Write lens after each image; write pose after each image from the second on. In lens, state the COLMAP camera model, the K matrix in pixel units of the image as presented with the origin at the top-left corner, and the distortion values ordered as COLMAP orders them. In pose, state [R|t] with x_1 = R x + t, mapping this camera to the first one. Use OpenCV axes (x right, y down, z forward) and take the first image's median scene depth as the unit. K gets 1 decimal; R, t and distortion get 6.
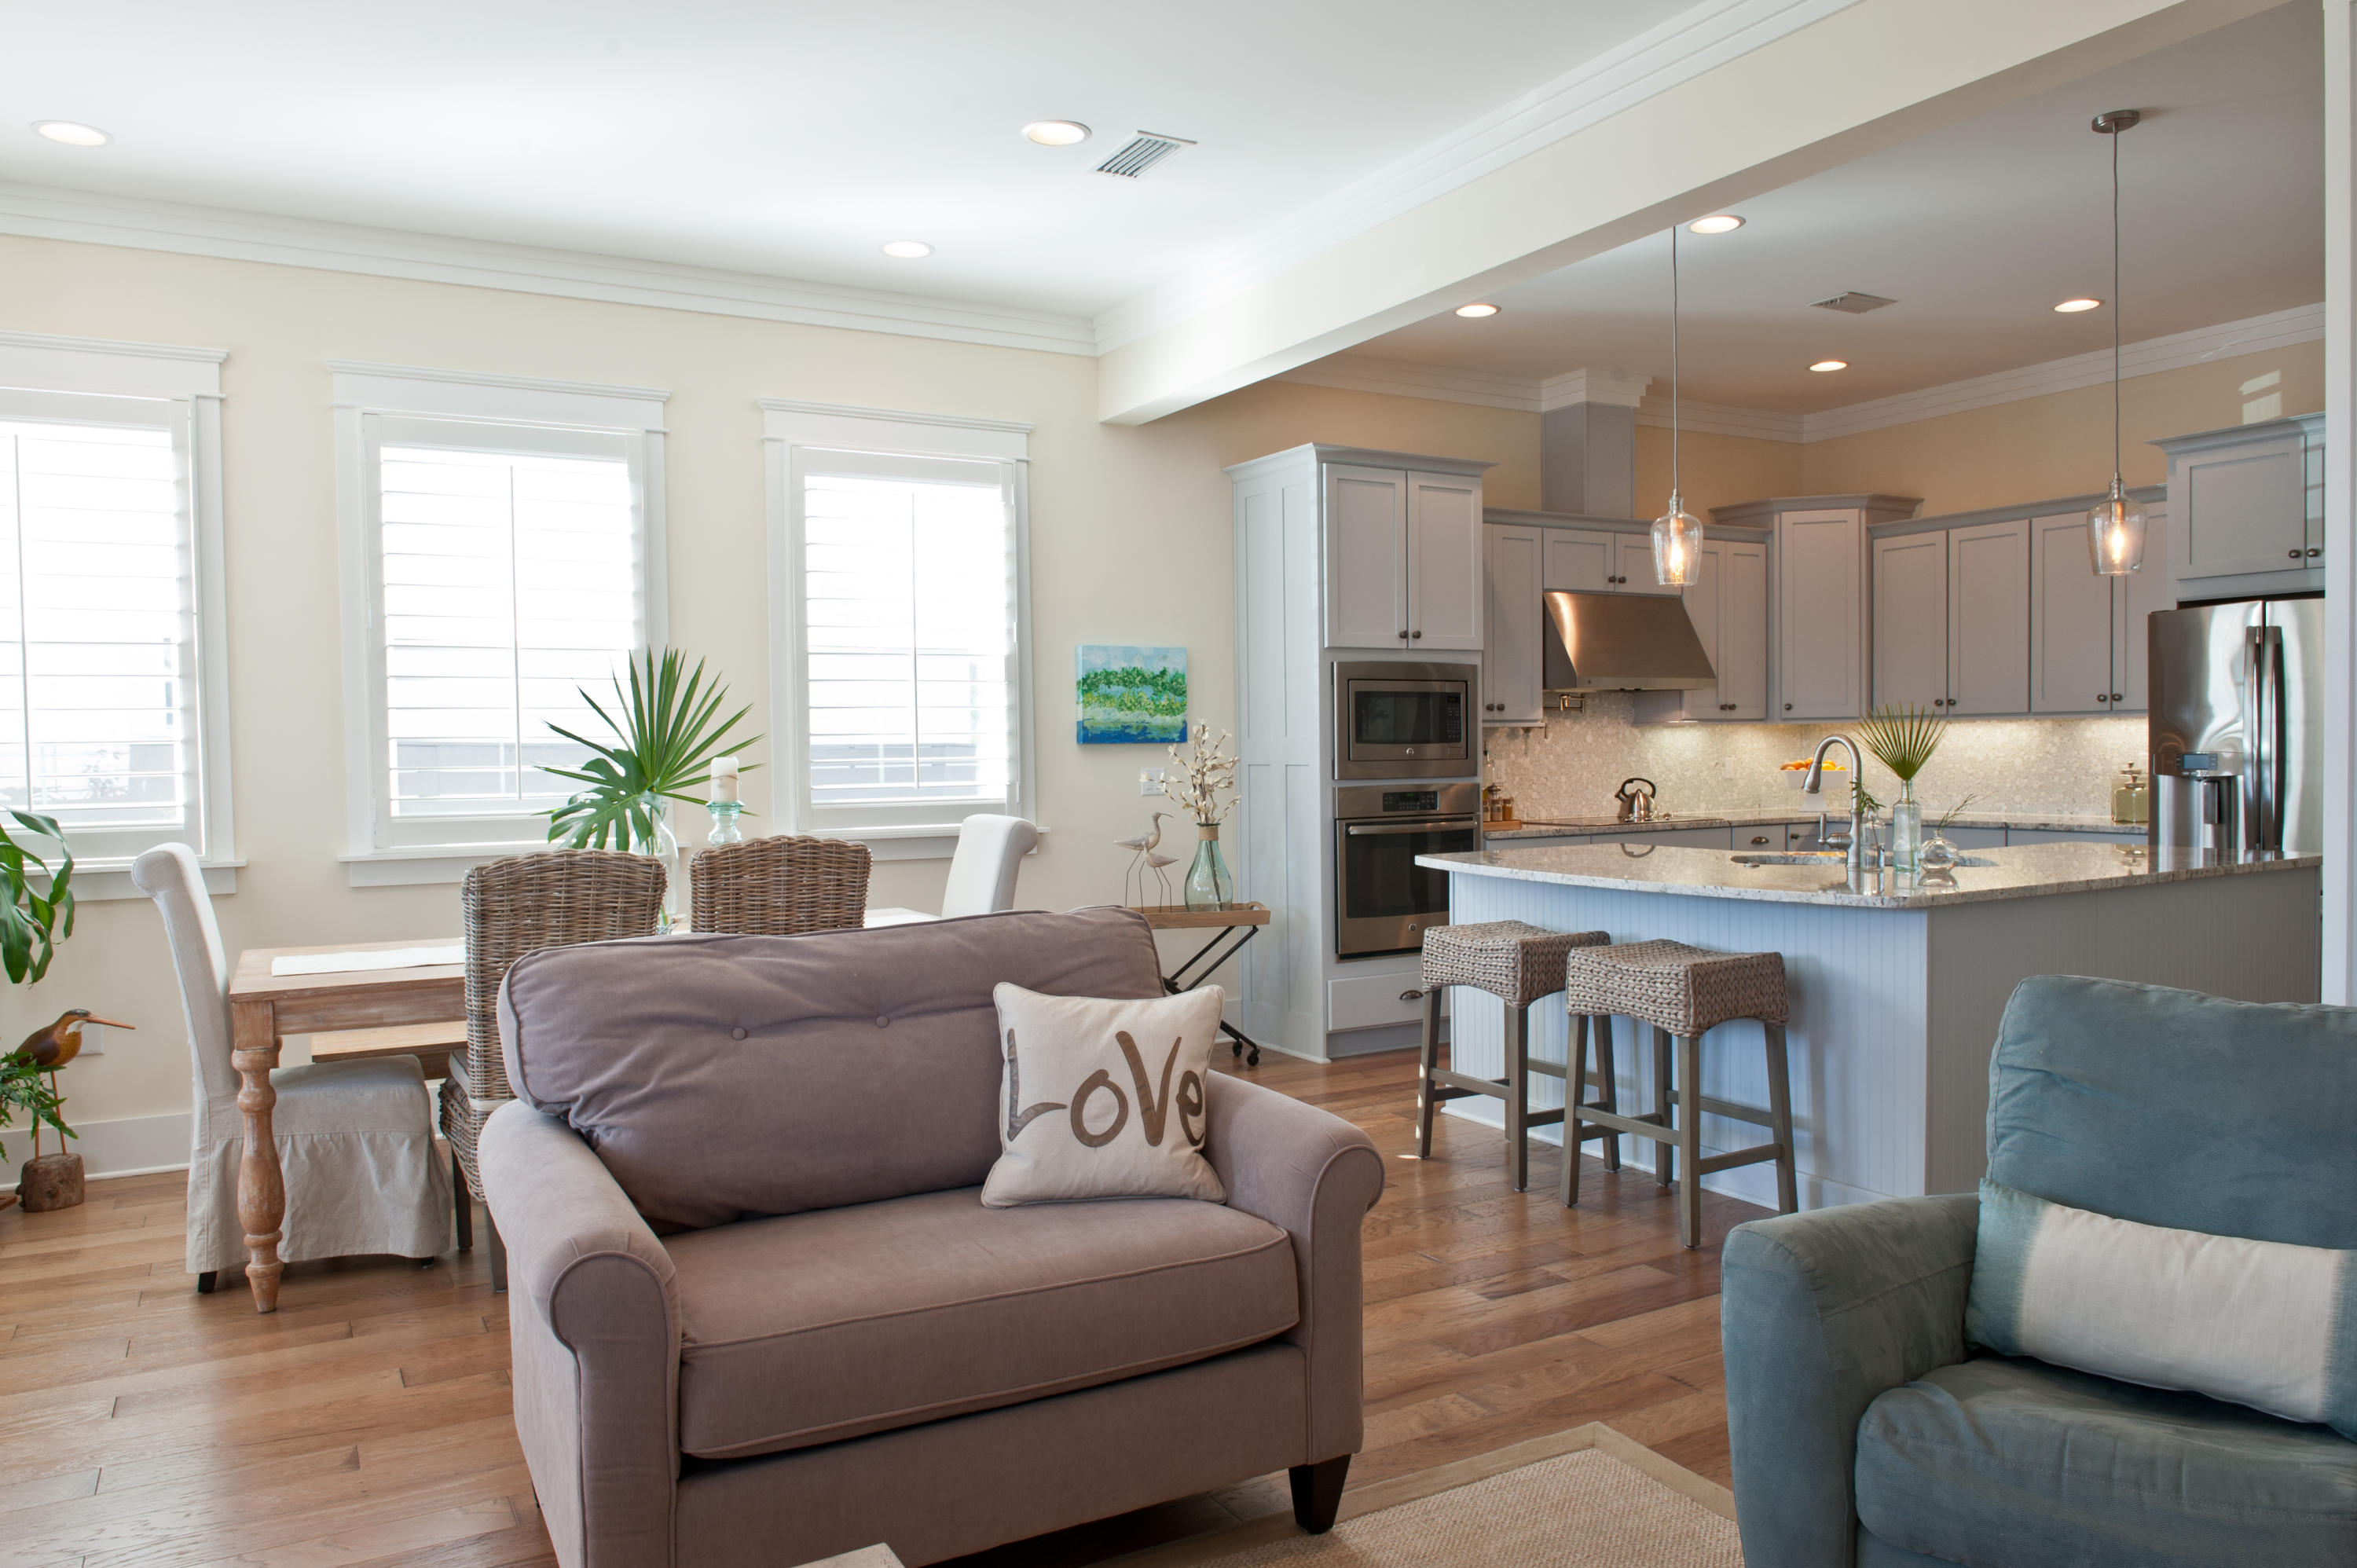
lens RADIAL K [[1685.1, 0, 1178.5], [0, 1685.1, 784.0], [0, 0, 1]] dist [-0.049075, -0.004366]
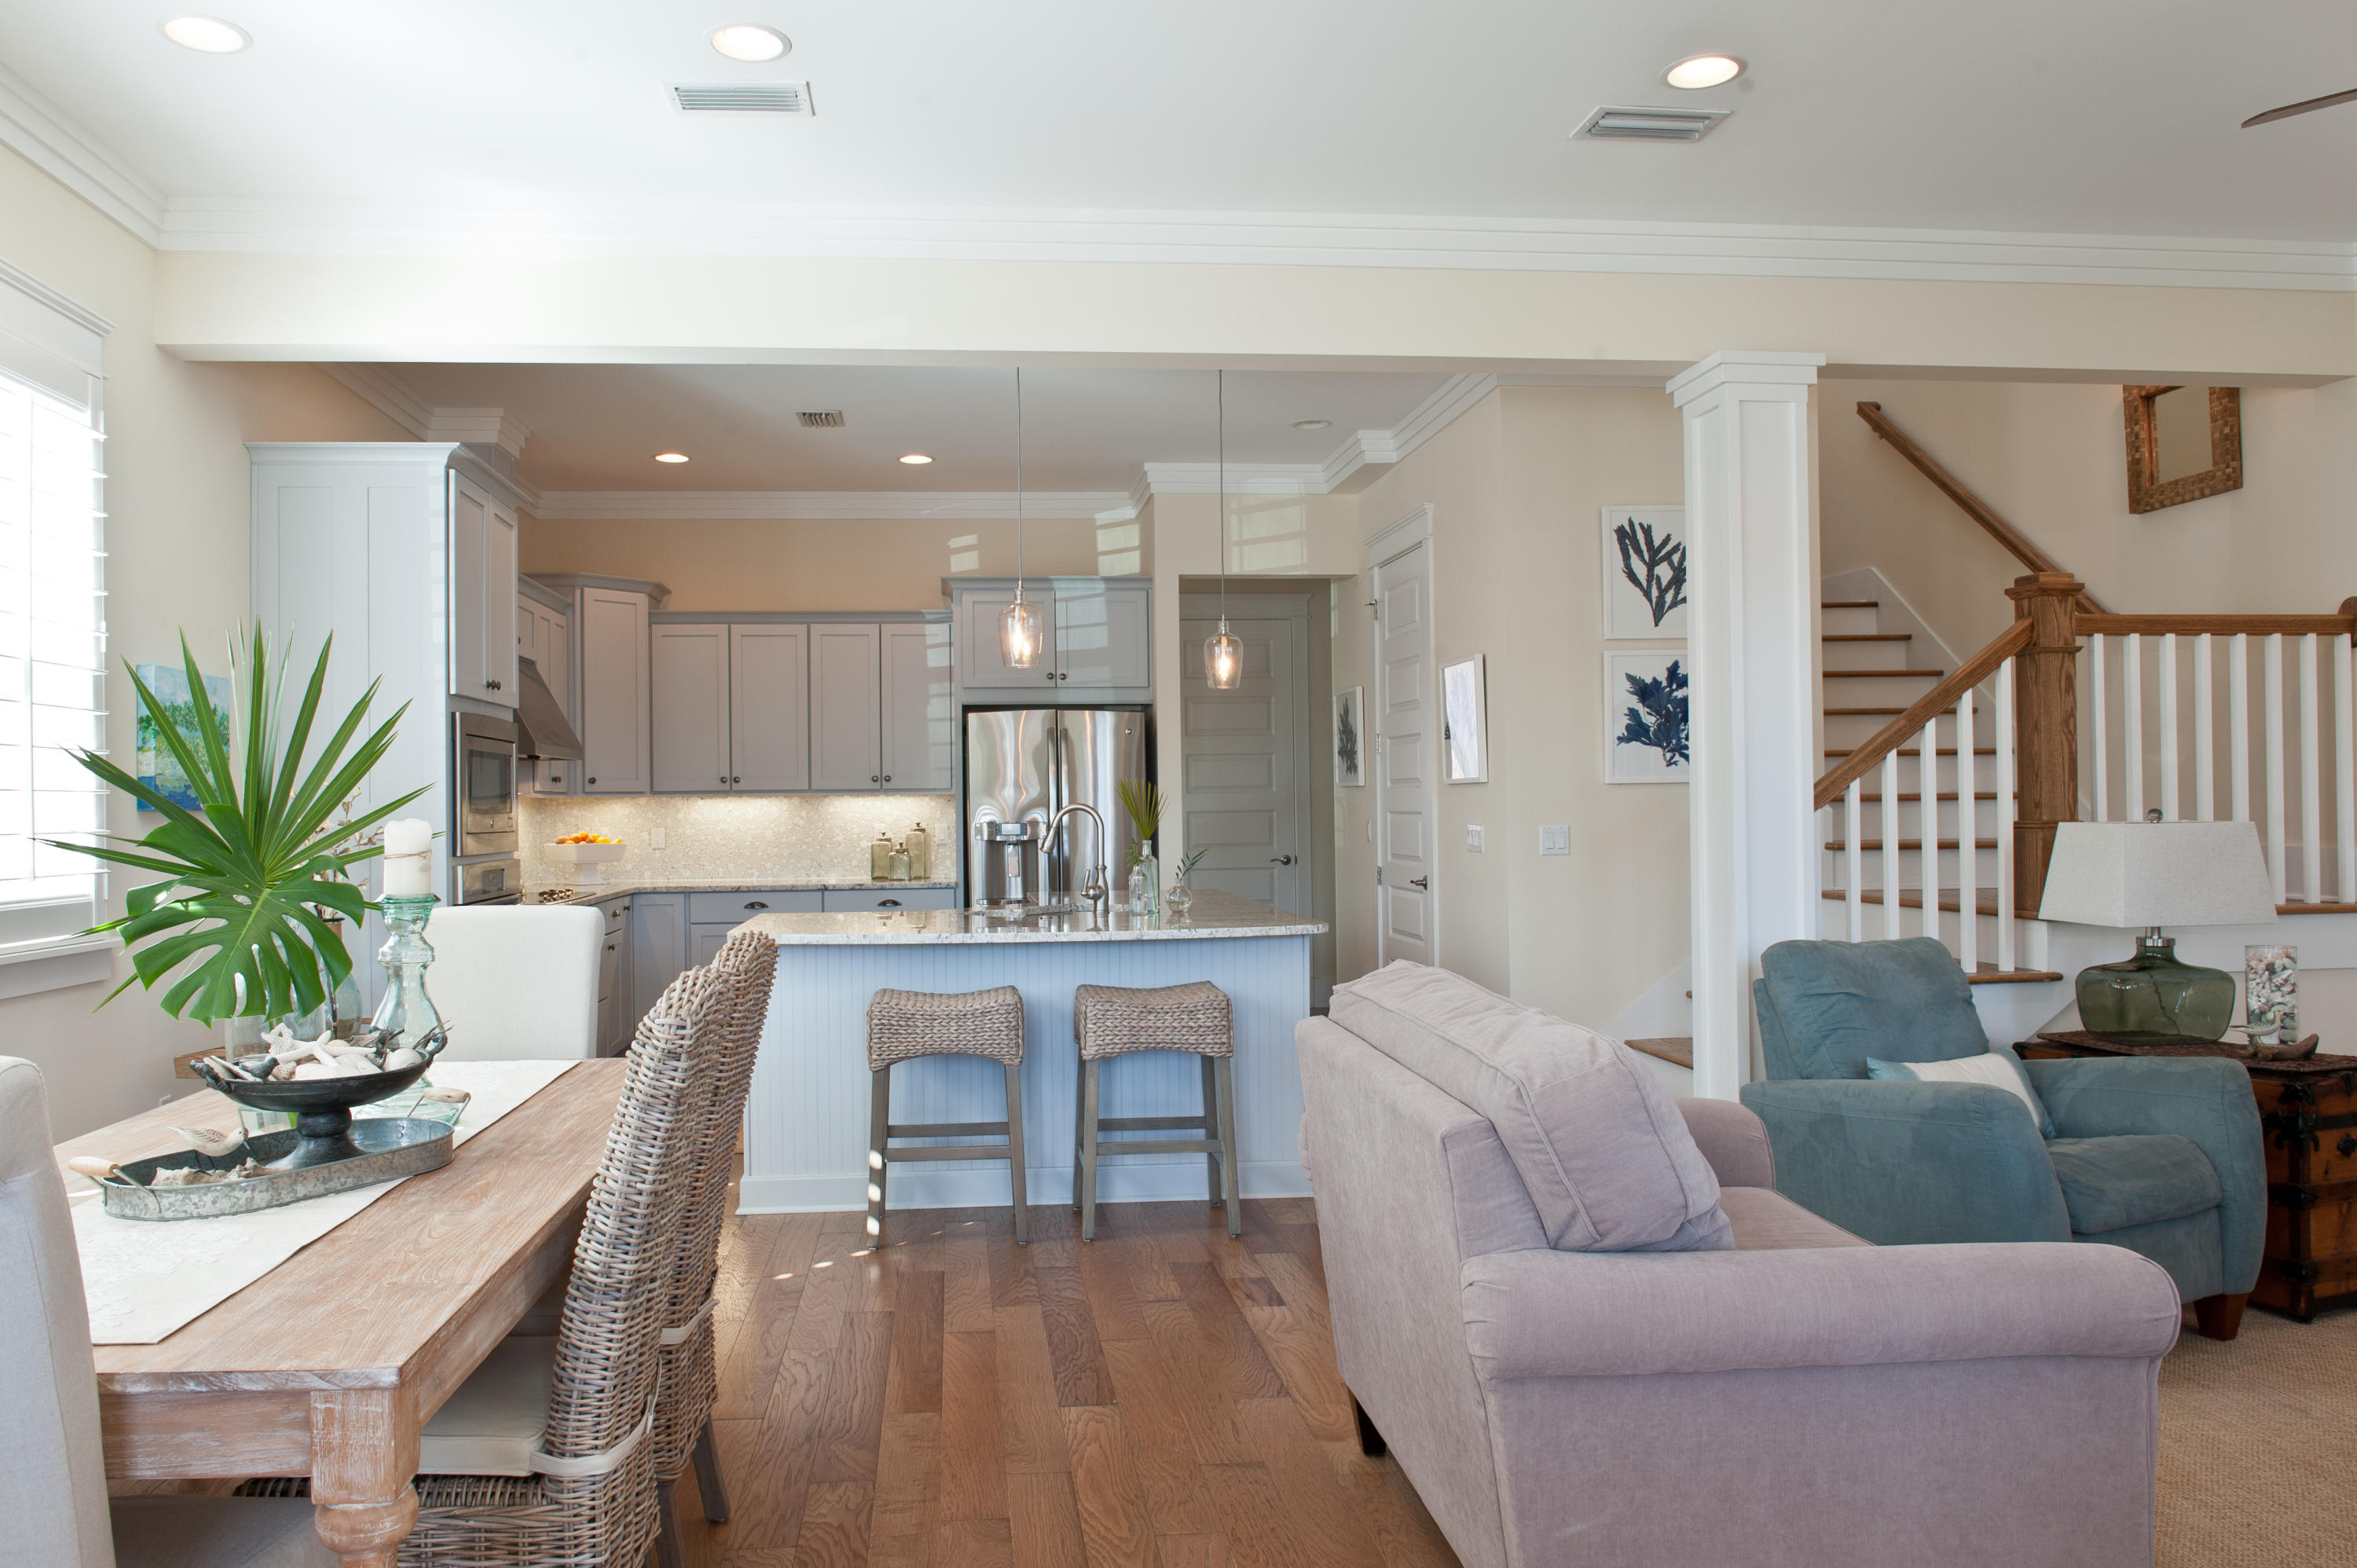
lens RADIAL K [[1639.2, 0, 1163.4], [0, 1639.2, 793.5], [0, 0, 1]] dist [-0.047840, -0.002460]
pose [[0.369348, 0.016676, 0.929141, -0.446682], [0.027164, 0.999218, -0.028732, -0.000983], [-0.928894, 0.035851, 0.368606, 0.340195]]
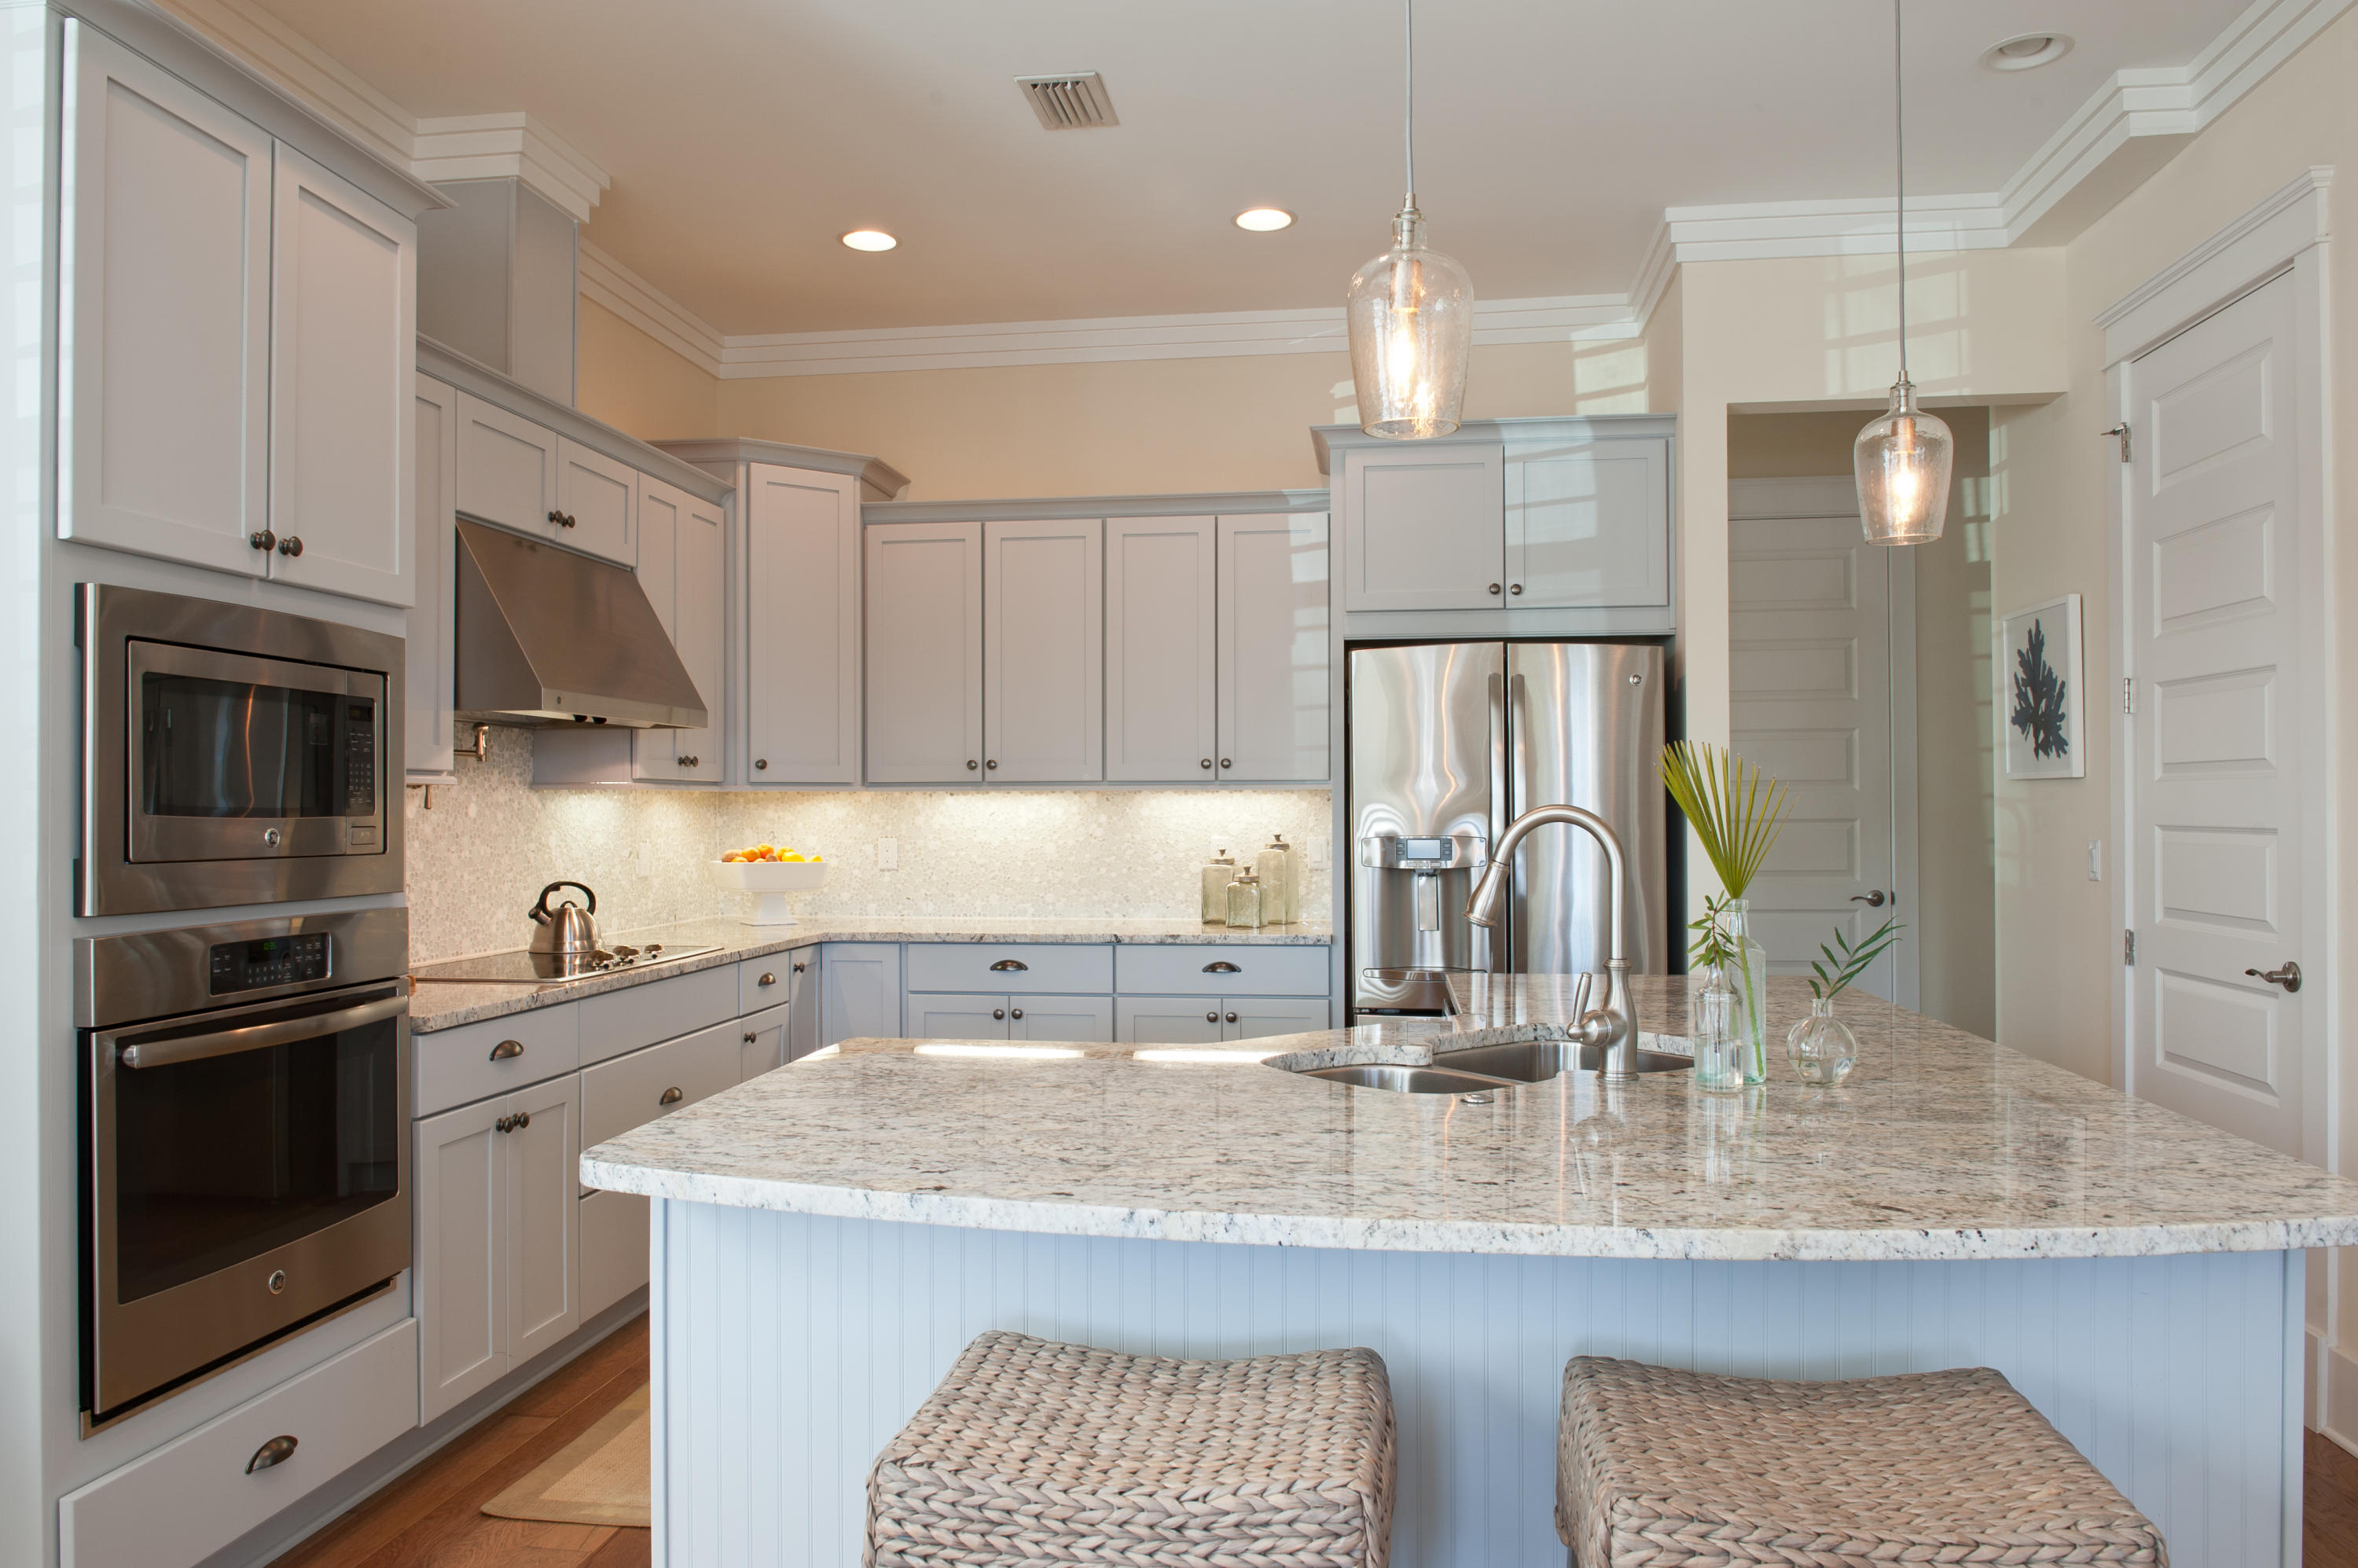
lens RADIAL K [[1594.1, 0, 1152.1], [0, 1594.1, 802.3], [0, 0, 1]] dist [-0.003436, -0.007524]
pose [[0.613669, 0.016500, 0.789391, -0.028591], [0.012261, 0.999462, -0.030423, -0.011784], [-0.789468, 0.028348, 0.613136, 0.538545]]
